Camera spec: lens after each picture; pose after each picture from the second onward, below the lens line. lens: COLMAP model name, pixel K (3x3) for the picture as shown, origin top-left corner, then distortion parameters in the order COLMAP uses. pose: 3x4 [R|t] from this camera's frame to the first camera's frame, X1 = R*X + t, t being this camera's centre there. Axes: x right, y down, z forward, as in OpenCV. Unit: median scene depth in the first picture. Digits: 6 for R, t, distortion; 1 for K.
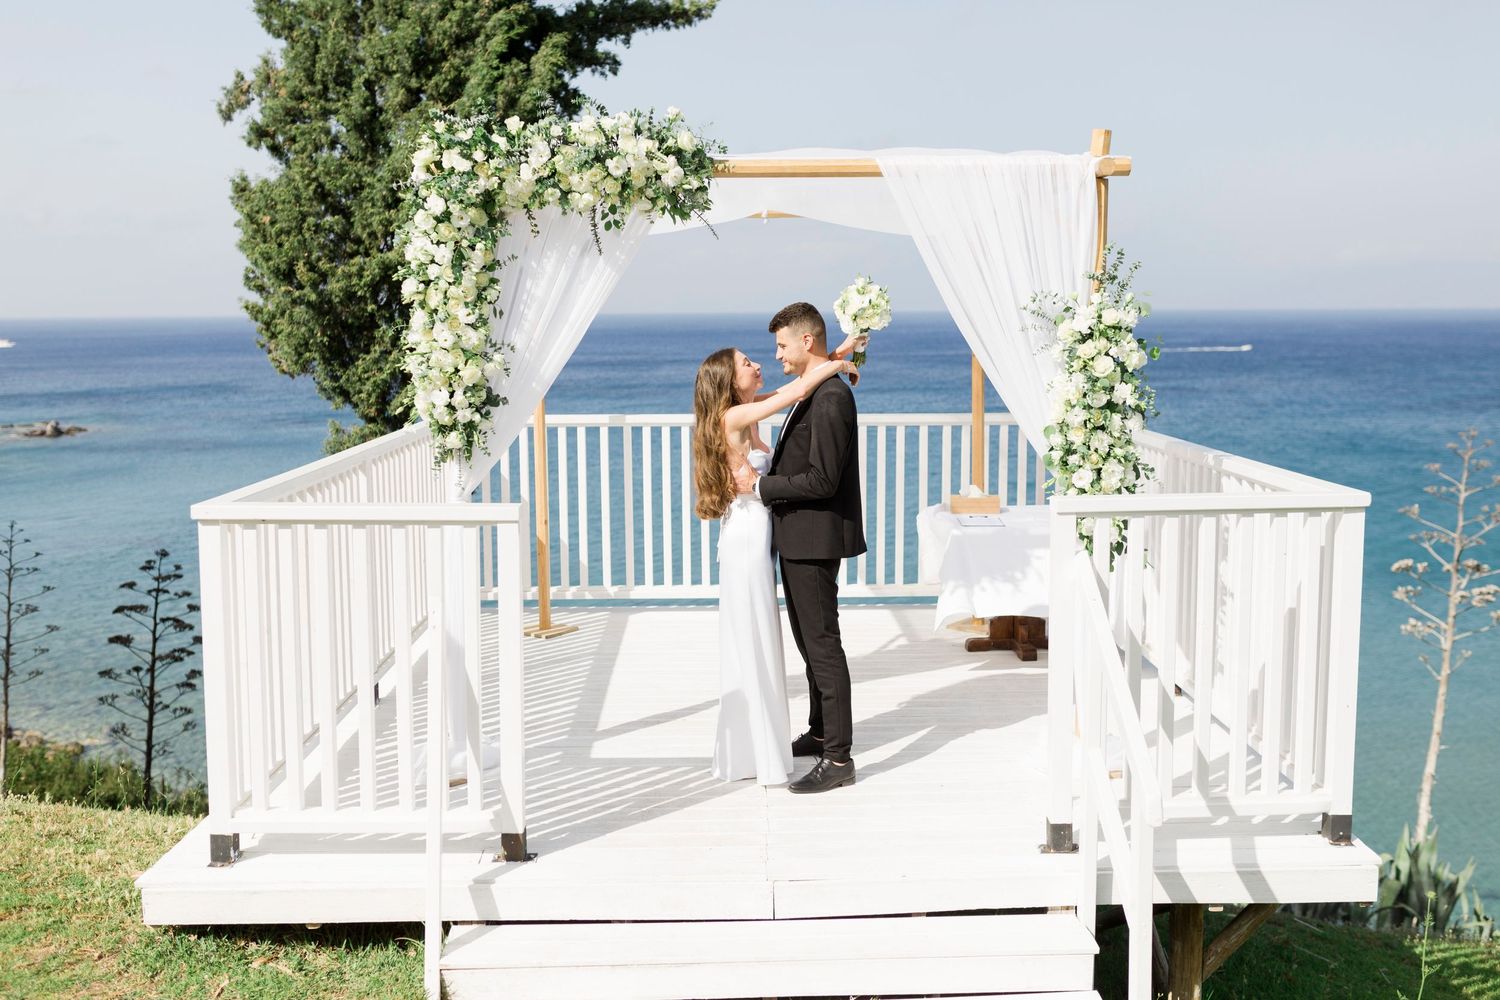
lens RADIAL K [[1415.2, 0, 750.0], [0, 1415.2, 500.0], [0, 0, 1]] dist [0.000524, -0.000532]
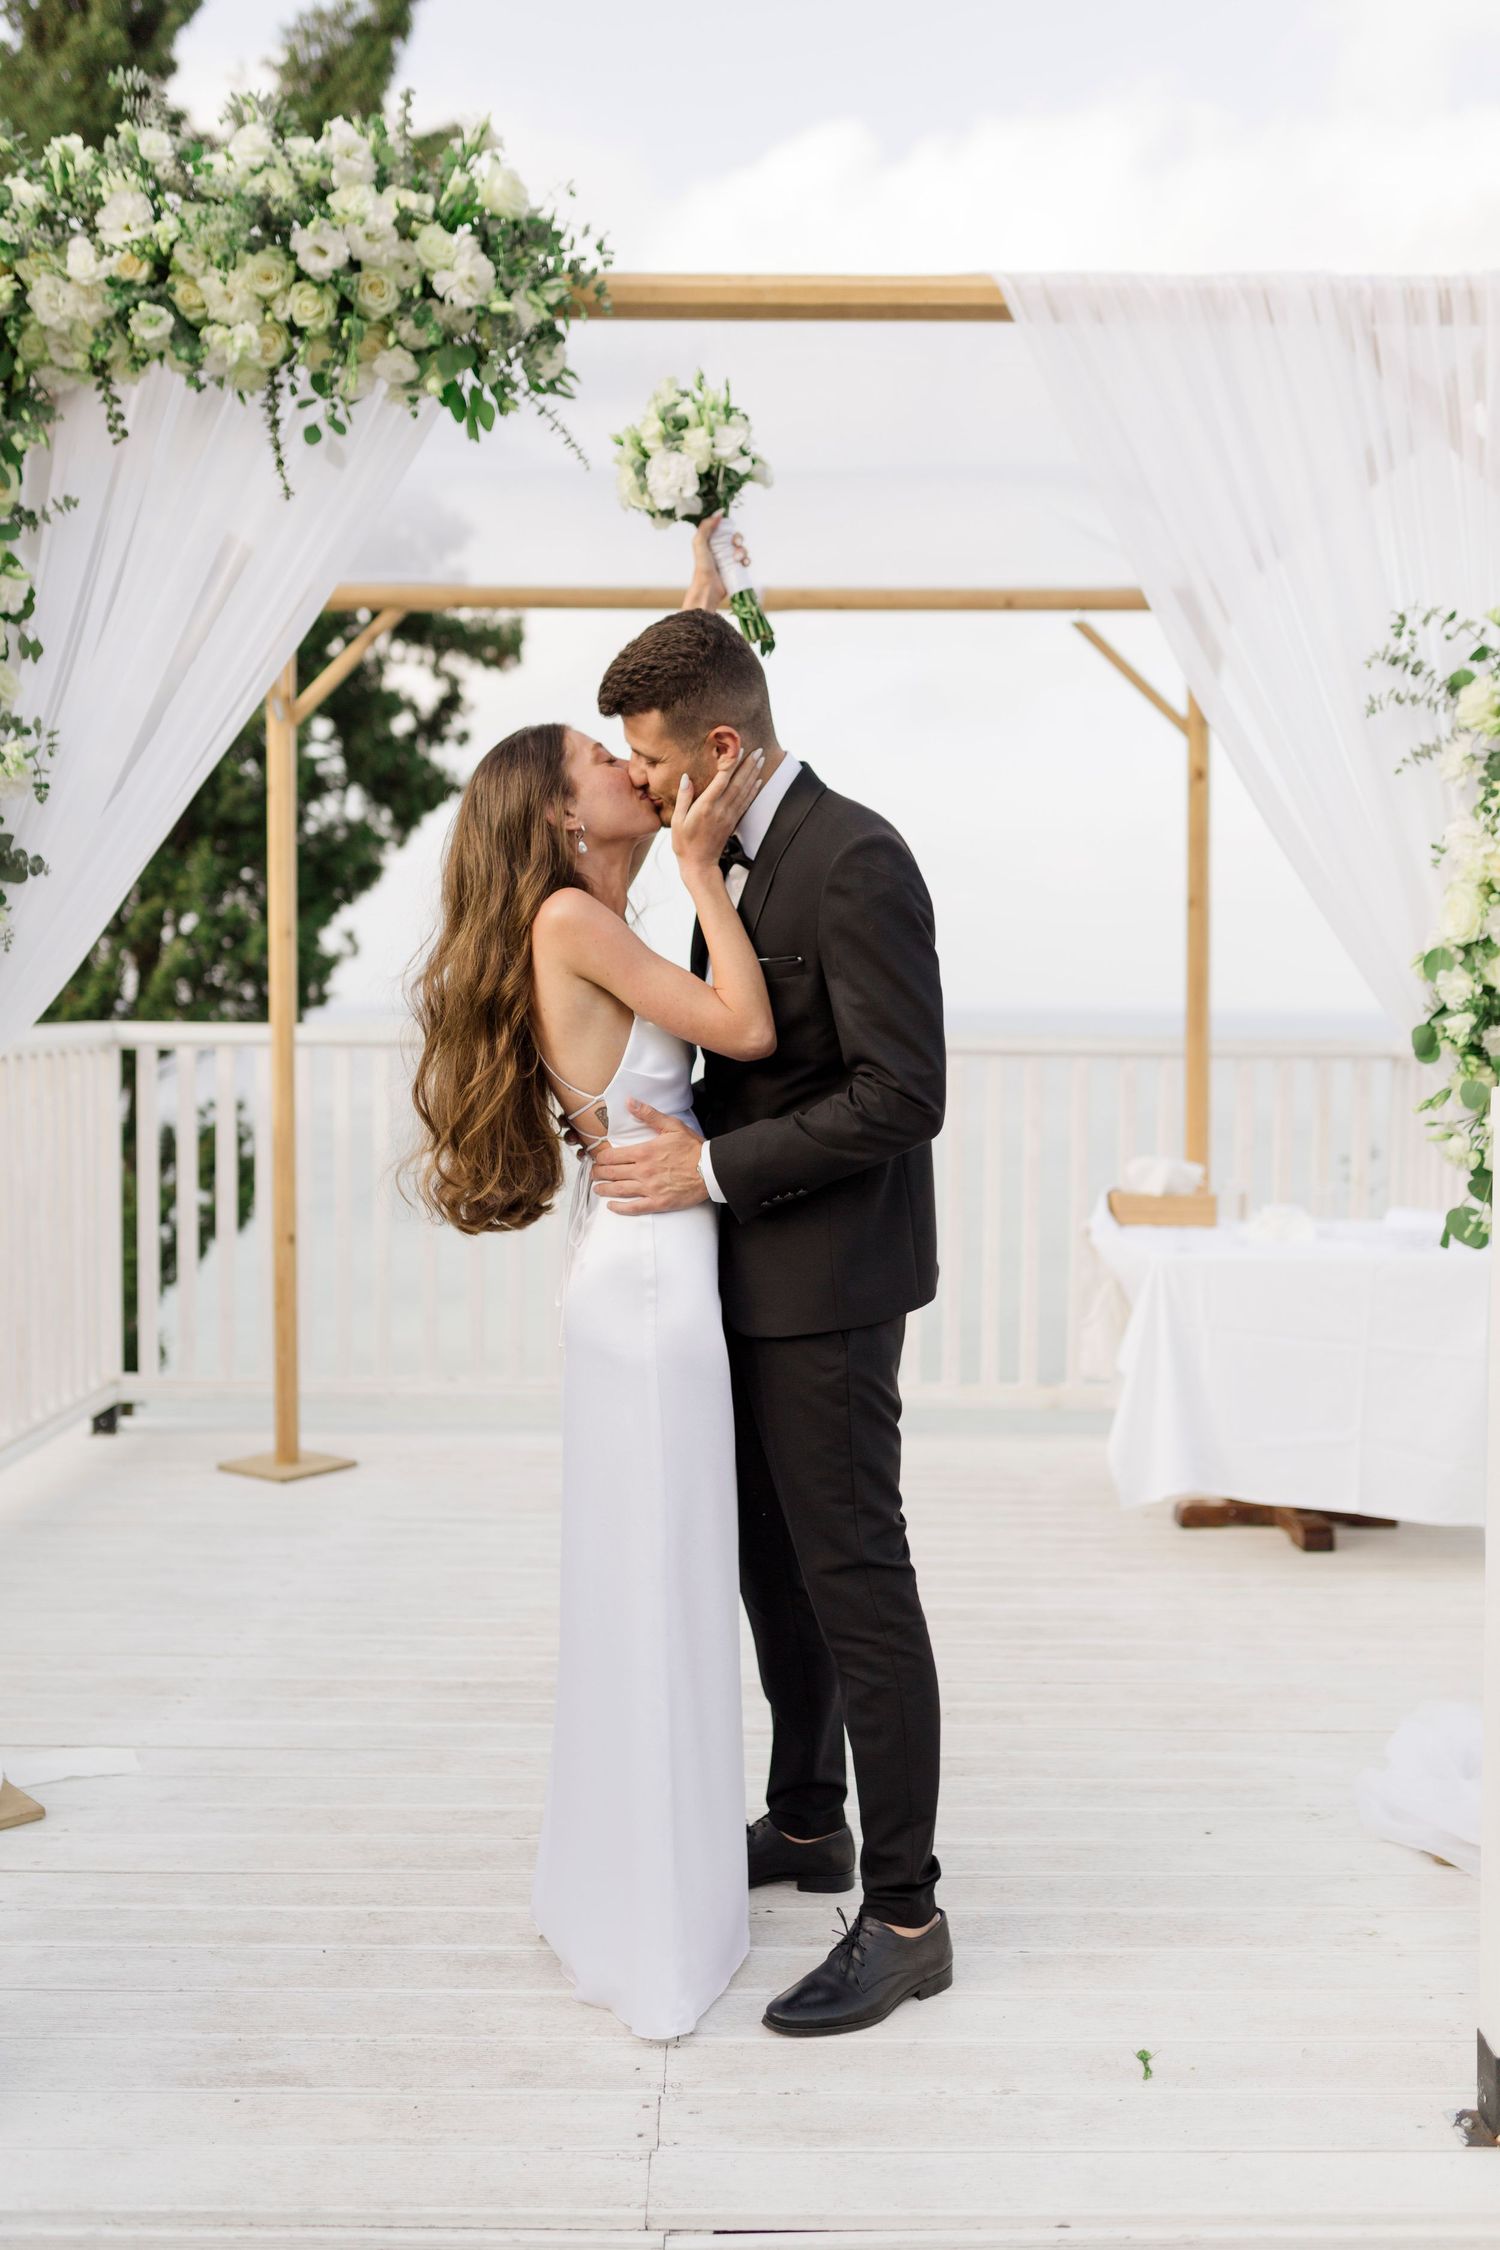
lens RADIAL K [[2122.9, 0, 711.0], [0, 2122.9, 1125.8], [0, 0, 1]] dist [0.000524, -0.000532]
pose [[0.999270, 0.013344, -0.035803, 0.035943], [-0.015847, 0.997382, -0.070557, 0.041200], [0.034768, 0.071072, 0.996865, 0.433996]]
